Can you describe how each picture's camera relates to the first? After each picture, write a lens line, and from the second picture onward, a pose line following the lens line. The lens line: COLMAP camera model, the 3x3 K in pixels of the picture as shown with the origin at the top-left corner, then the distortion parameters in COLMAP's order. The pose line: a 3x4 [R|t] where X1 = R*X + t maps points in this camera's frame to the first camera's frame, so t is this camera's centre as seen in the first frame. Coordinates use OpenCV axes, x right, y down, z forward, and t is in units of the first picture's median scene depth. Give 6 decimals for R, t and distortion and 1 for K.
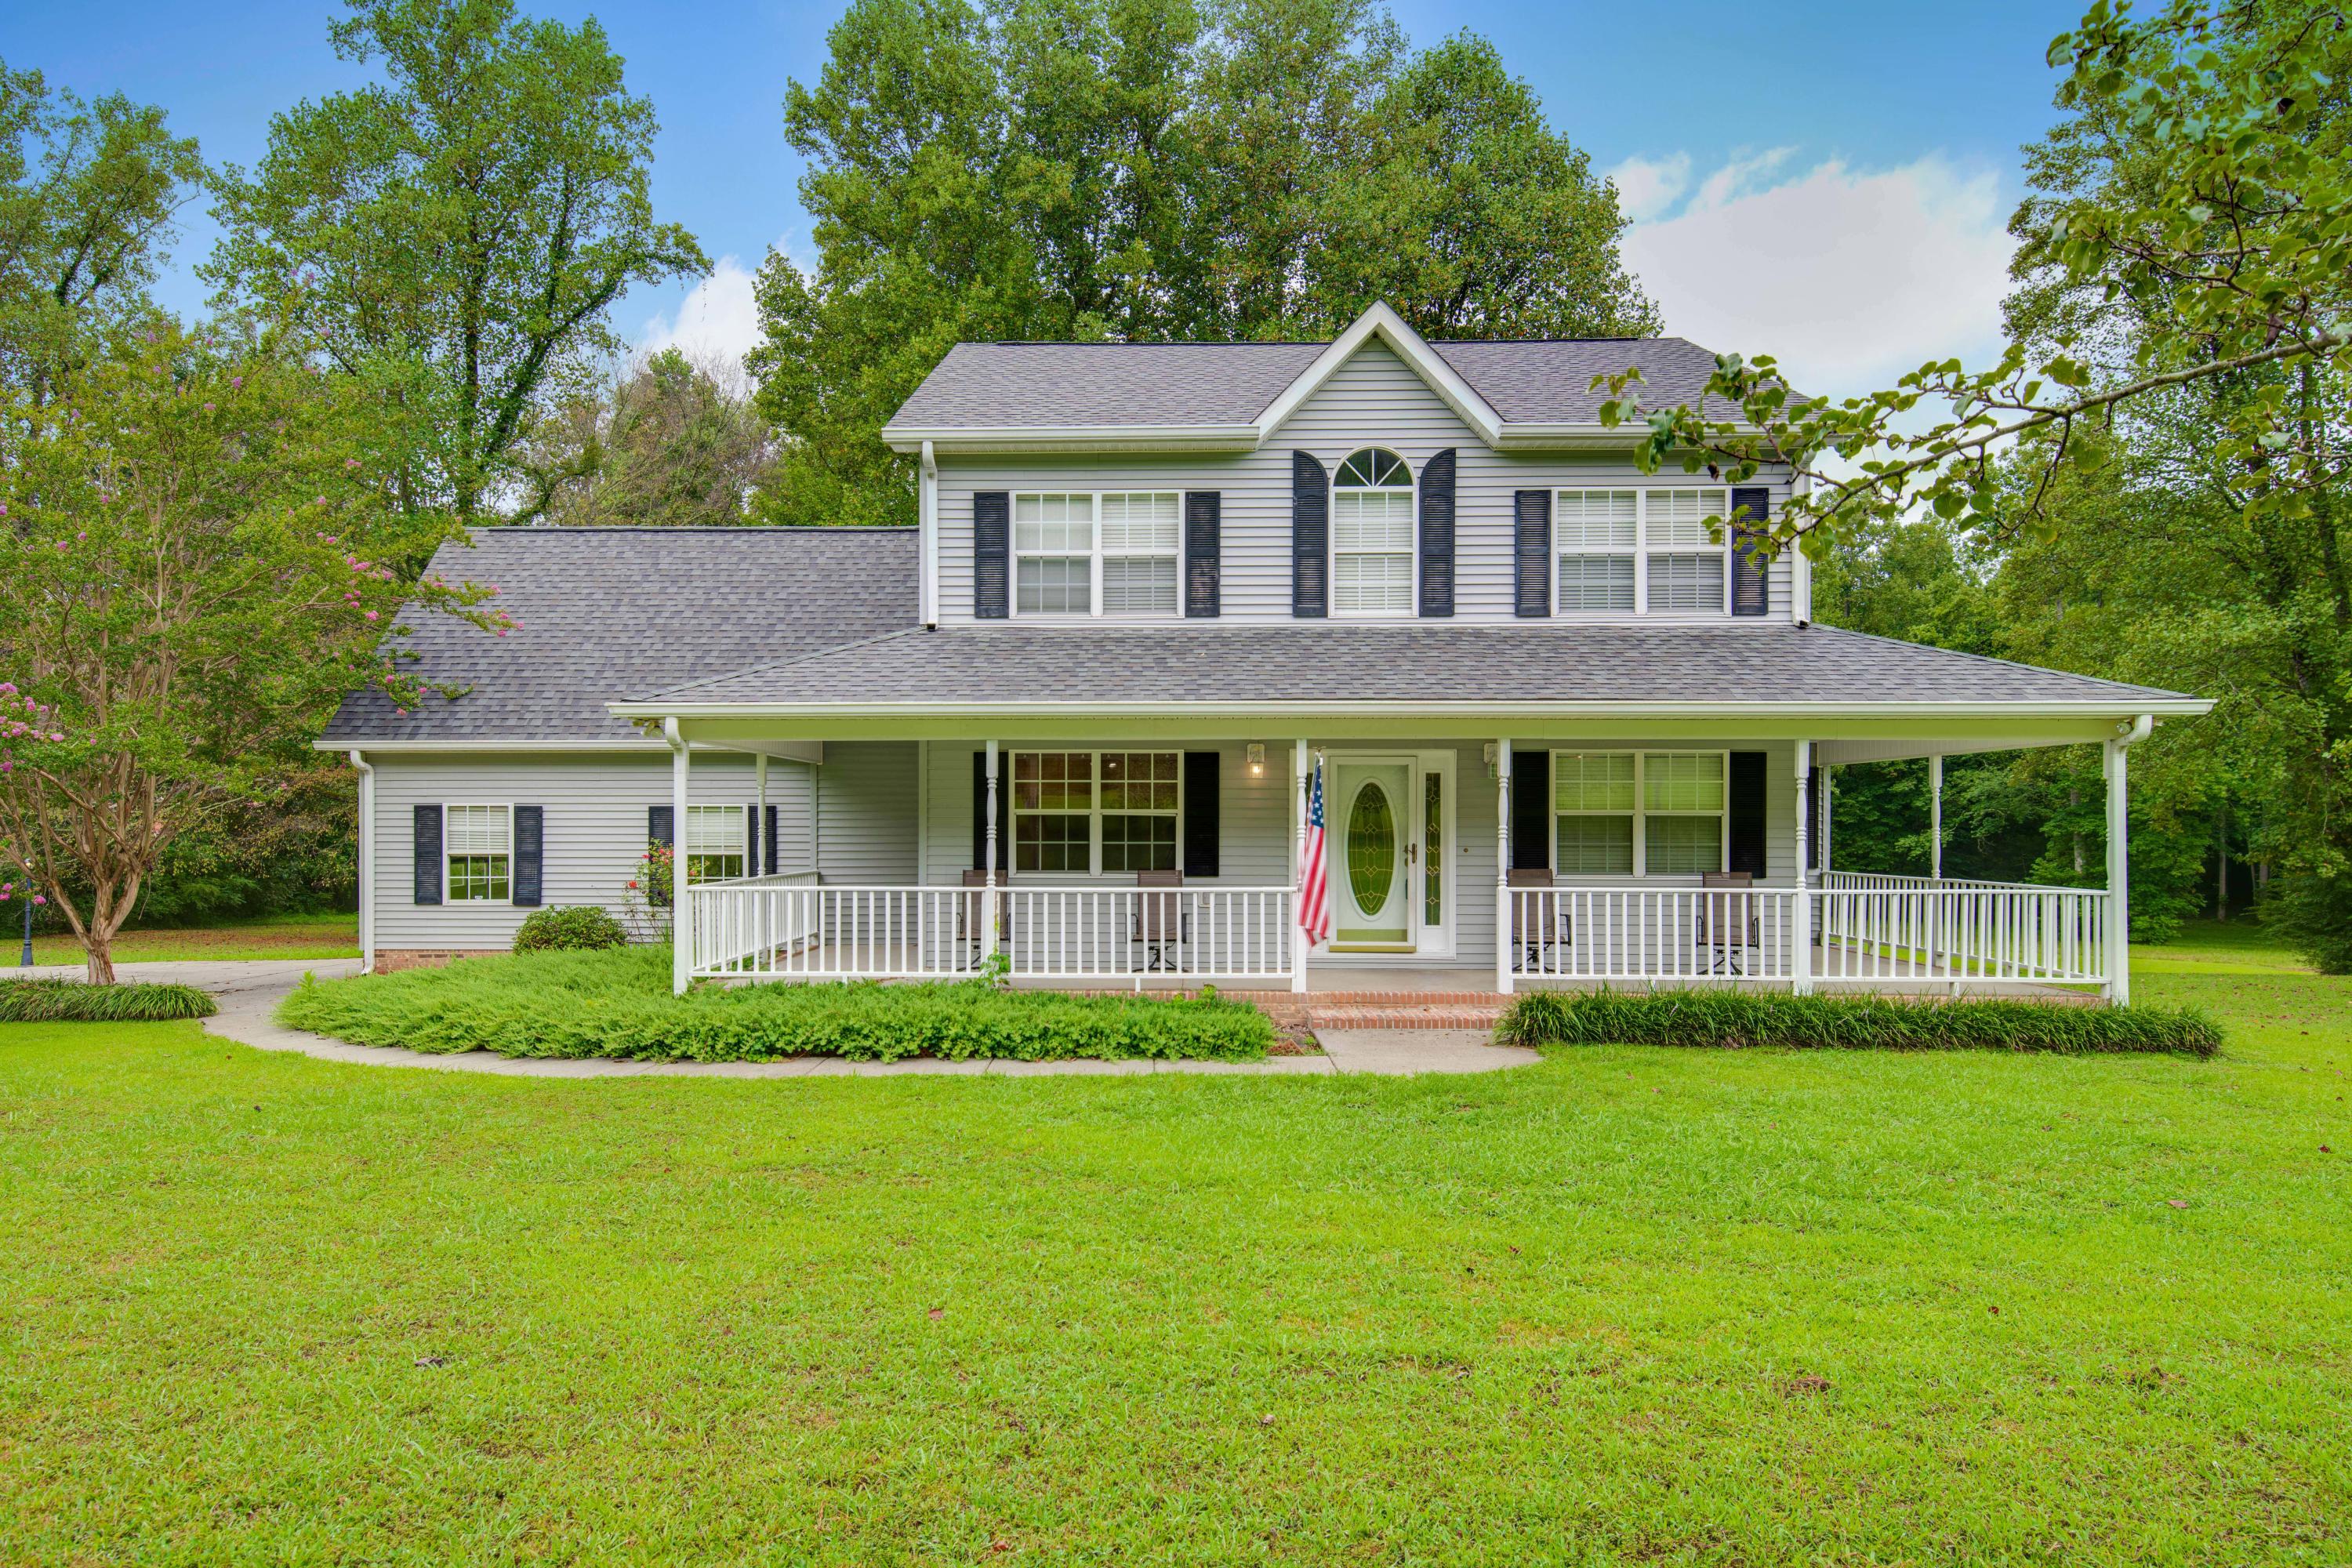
lens RADIAL K [[1502.1, 0, 1175.9], [0, 1502.1, 793.6], [0, 0, 1]] dist [0.005317, 0.000800]
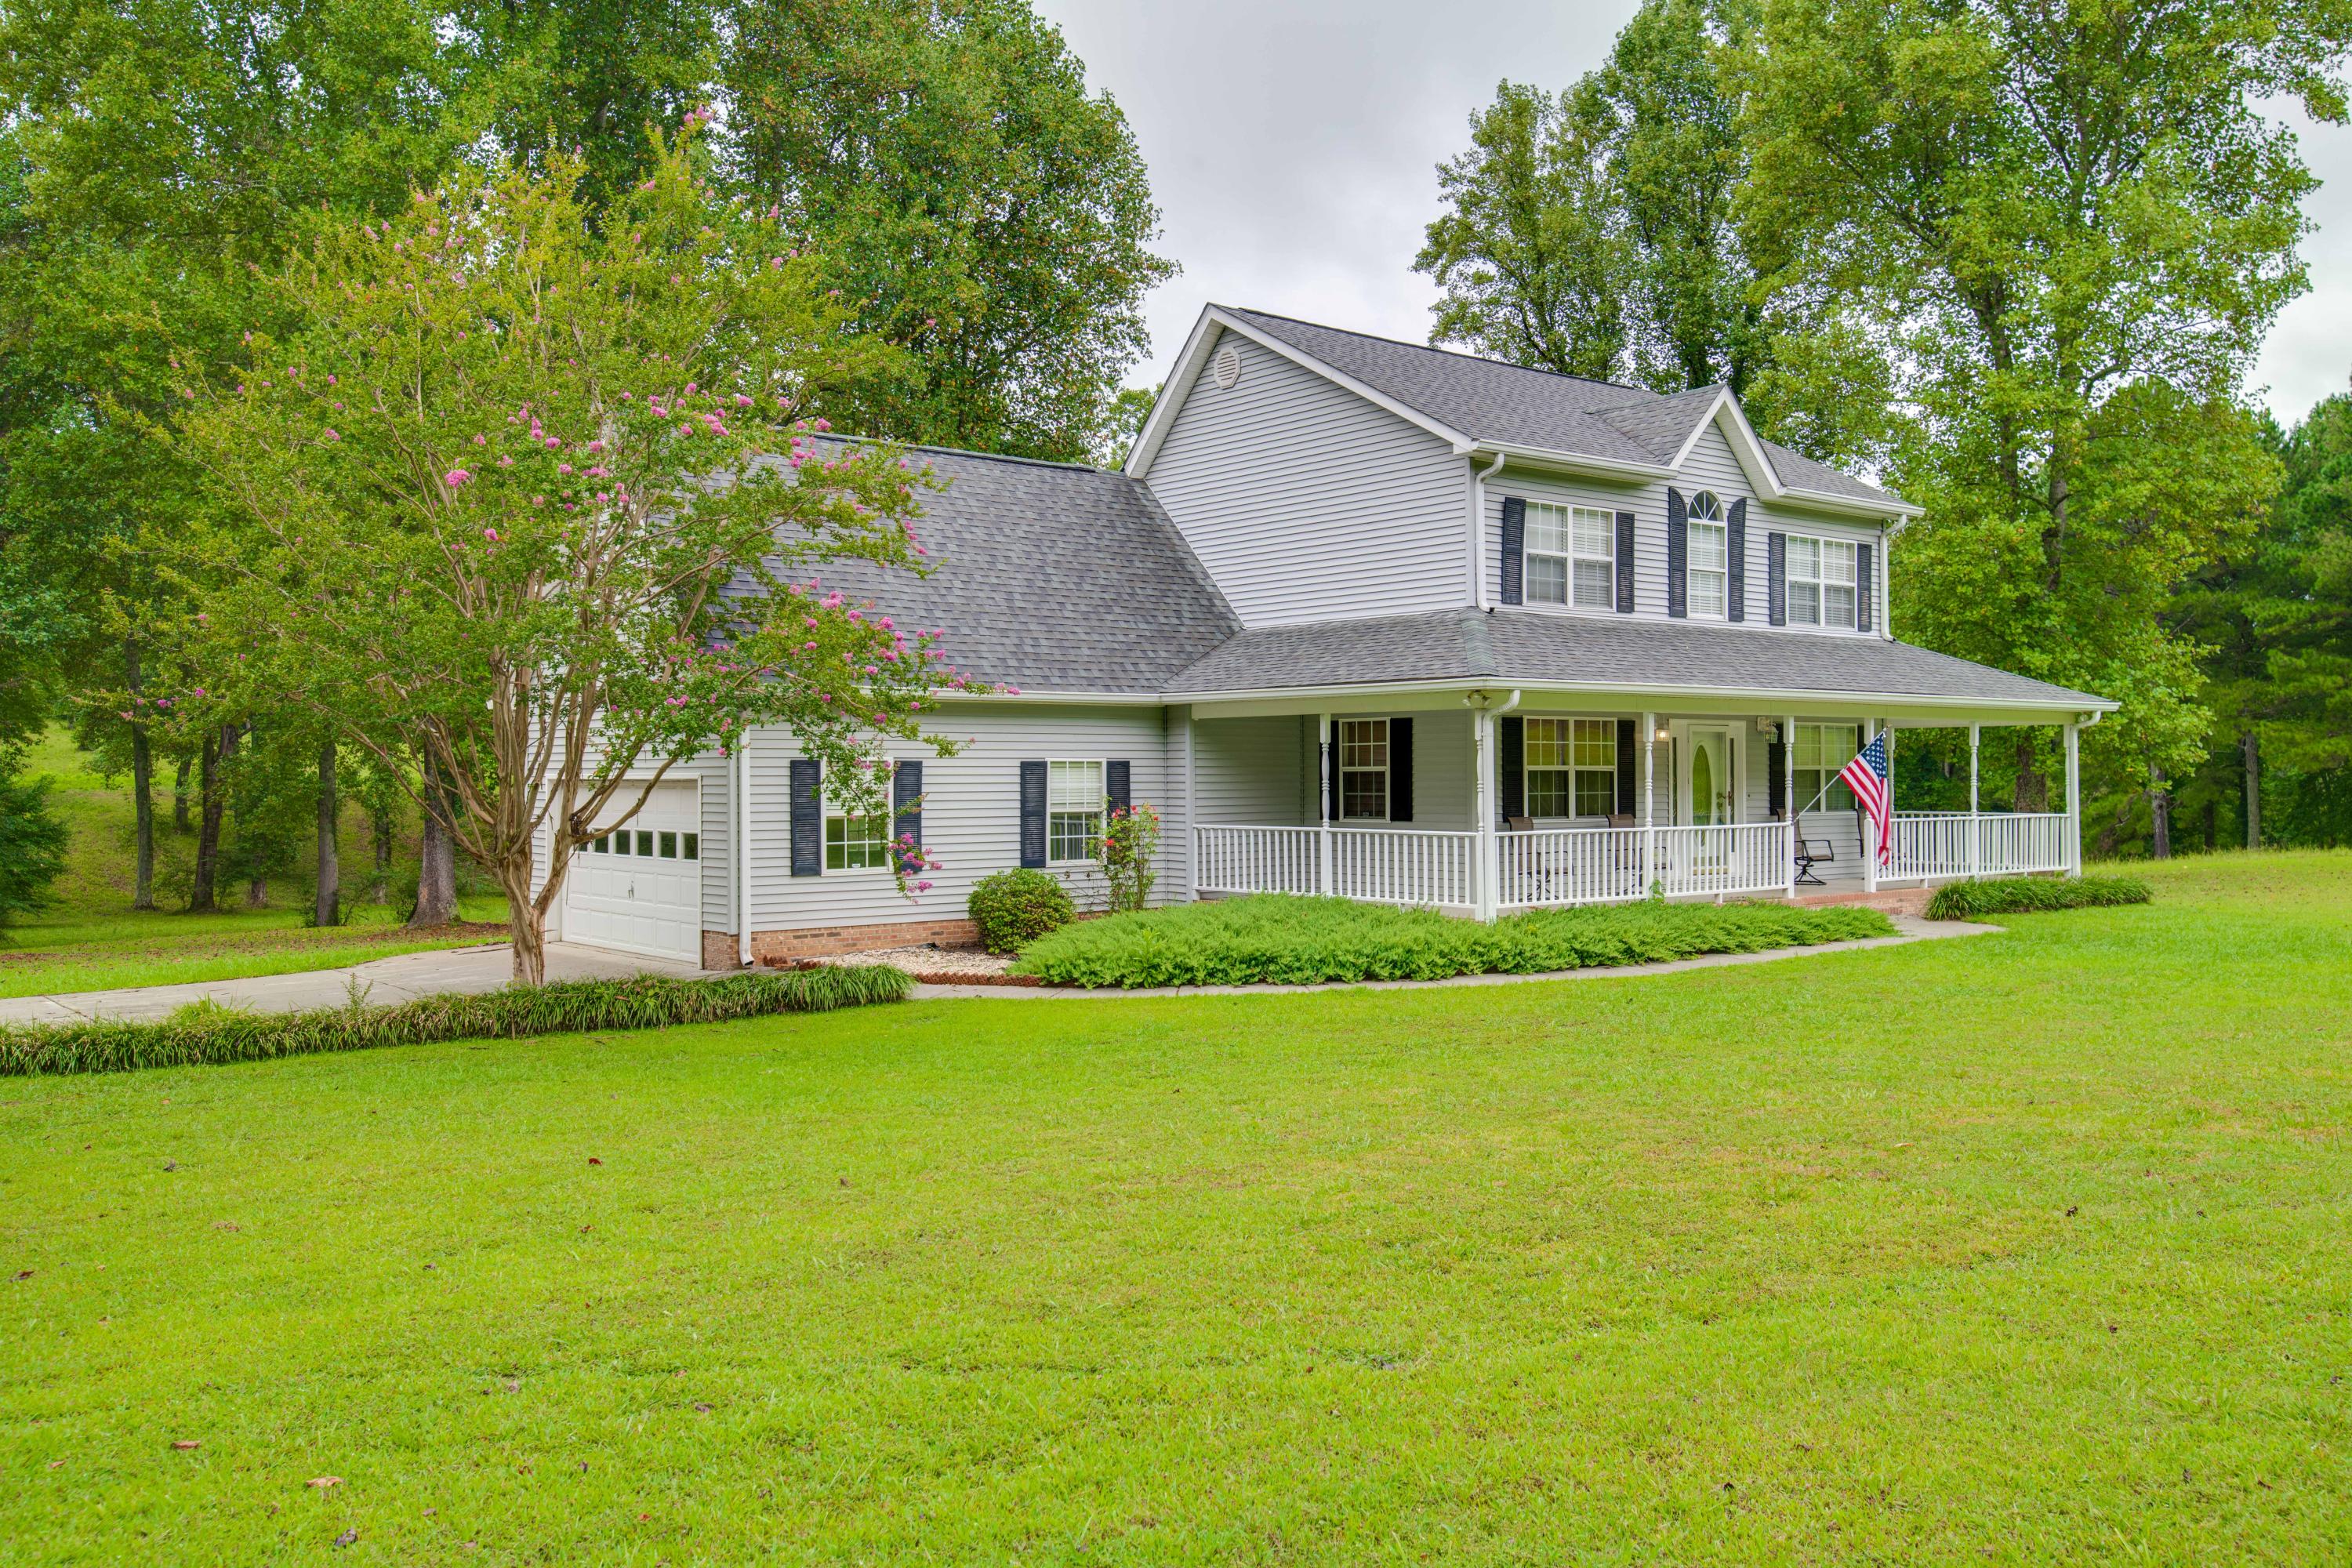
lens RADIAL K [[1947.5, 0, 1173.1], [0, 1947.5, 785.9], [0, 0, 1]] dist [0.067084, -0.002788]
pose [[0.742059, -0.006881, 0.670299, -1.361713], [-0.007651, 0.999795, 0.018733, -0.000355], [-0.670291, -0.019029, 0.741854, 0.036444]]
